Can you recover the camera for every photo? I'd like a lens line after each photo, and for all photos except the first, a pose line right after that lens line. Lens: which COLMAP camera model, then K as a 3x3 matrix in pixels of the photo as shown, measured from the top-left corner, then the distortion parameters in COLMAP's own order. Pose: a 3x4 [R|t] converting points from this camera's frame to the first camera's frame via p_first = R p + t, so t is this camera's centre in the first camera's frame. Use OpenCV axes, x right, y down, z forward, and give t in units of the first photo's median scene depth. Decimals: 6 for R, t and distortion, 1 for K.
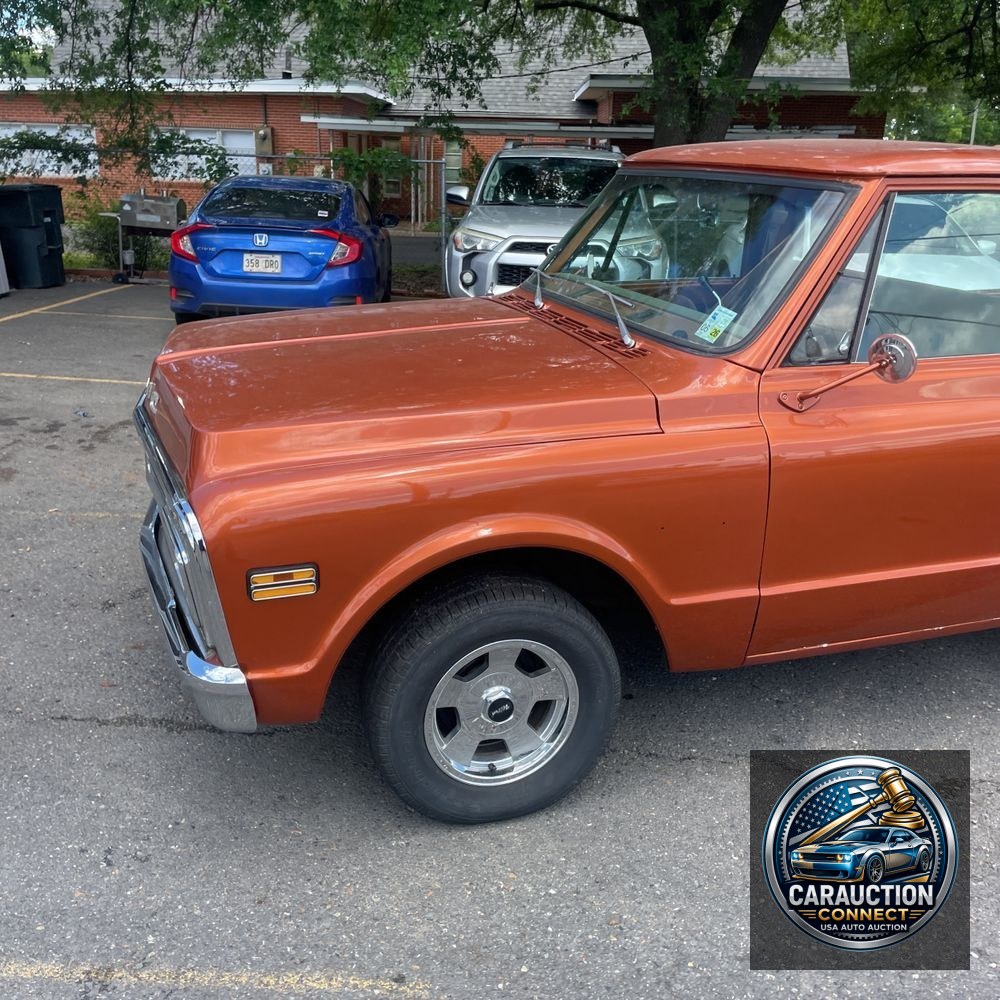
lens RADIAL K [[996.7, 0, 503.4], [0, 996.7, 511.1], [0, 0, 1]] dist [0.102134, -0.124353]
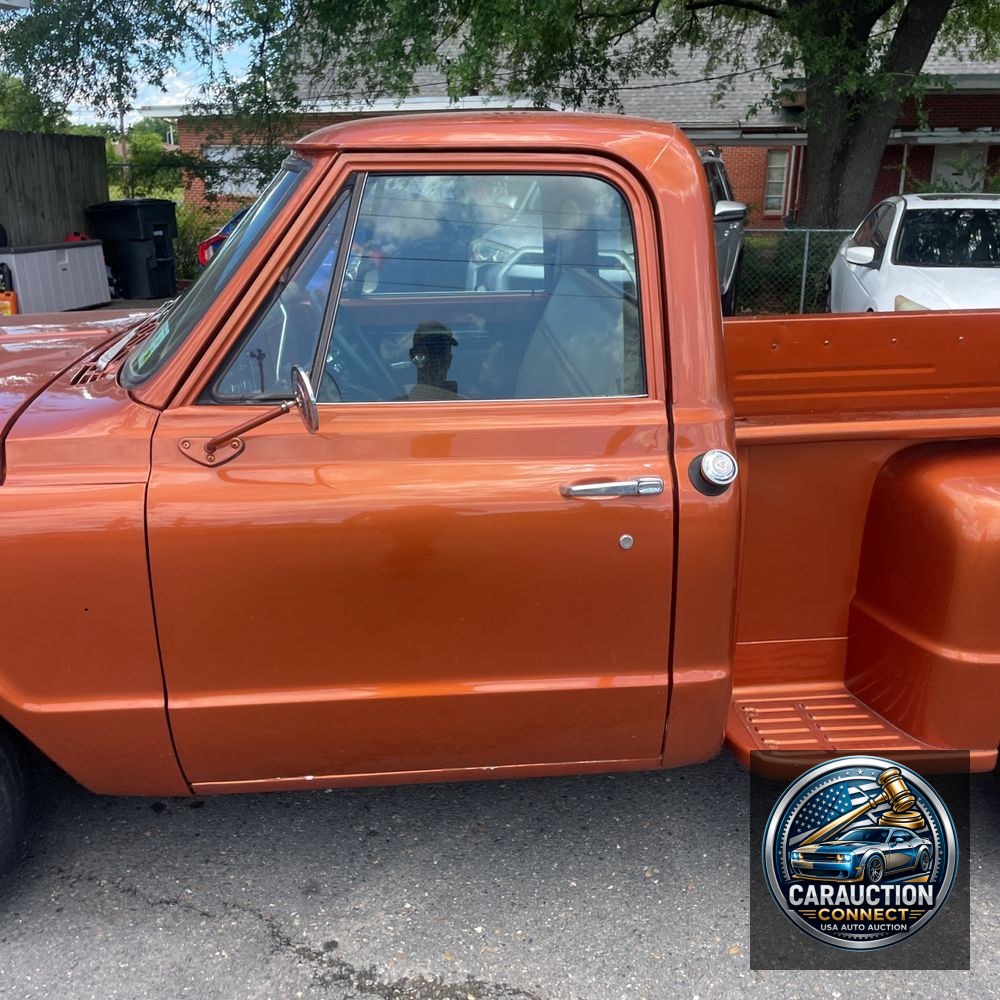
lens RADIAL K [[1011.1, 0, 513.8], [0, 1011.1, 503.0], [0, 0, 1]] dist [0.104898, -0.152704]
pose [[0.973586, 0.056885, -0.221120, 0.191394], [-0.062674, 0.997848, -0.019249, -0.019716], [0.219549, 0.032600, 0.975057, 0.089644]]
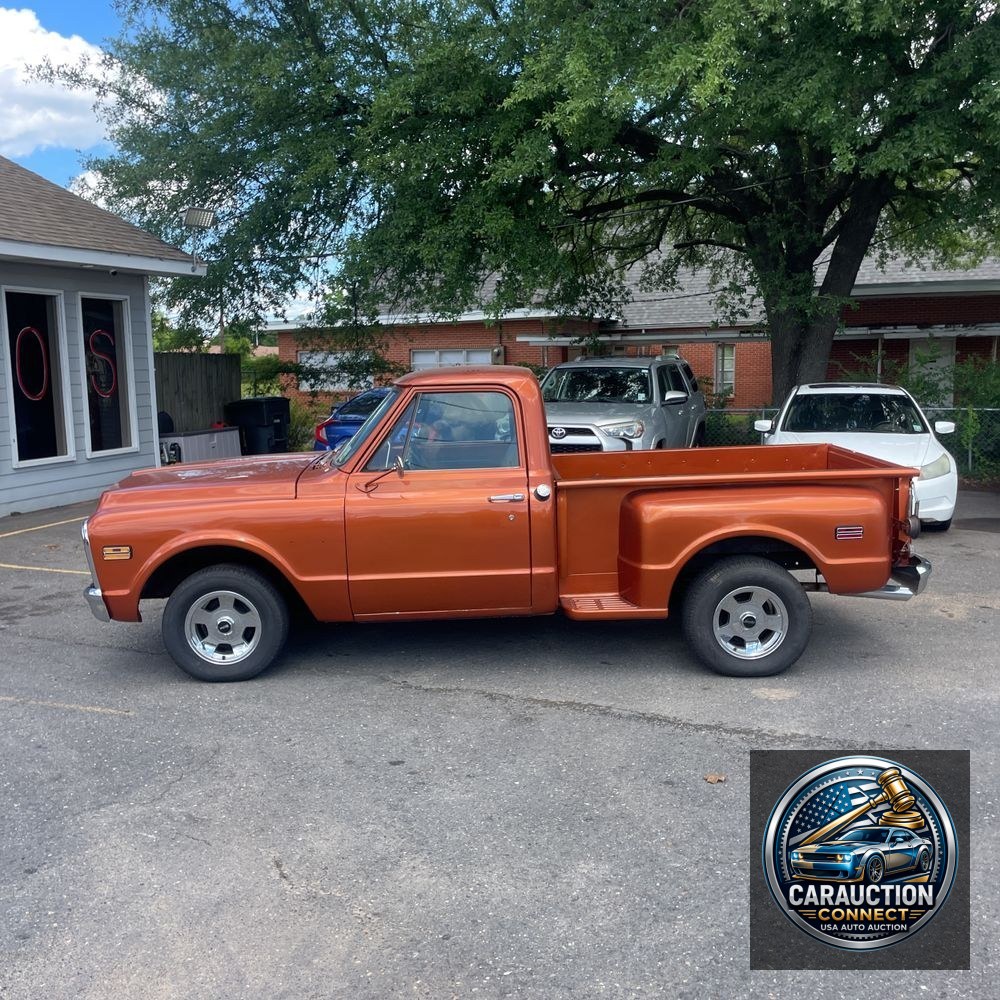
lens RADIAL K [[1010.8, 0, 501.3], [0, 1010.8, 514.2], [0, 0, 1]] dist [0.088048, -0.120235]
pose [[0.954663, 0.009354, -0.297541, 0.338857], [-0.064892, 0.982008, -0.177337, 0.086601], [0.290529, 0.188606, 0.938094, -0.256741]]
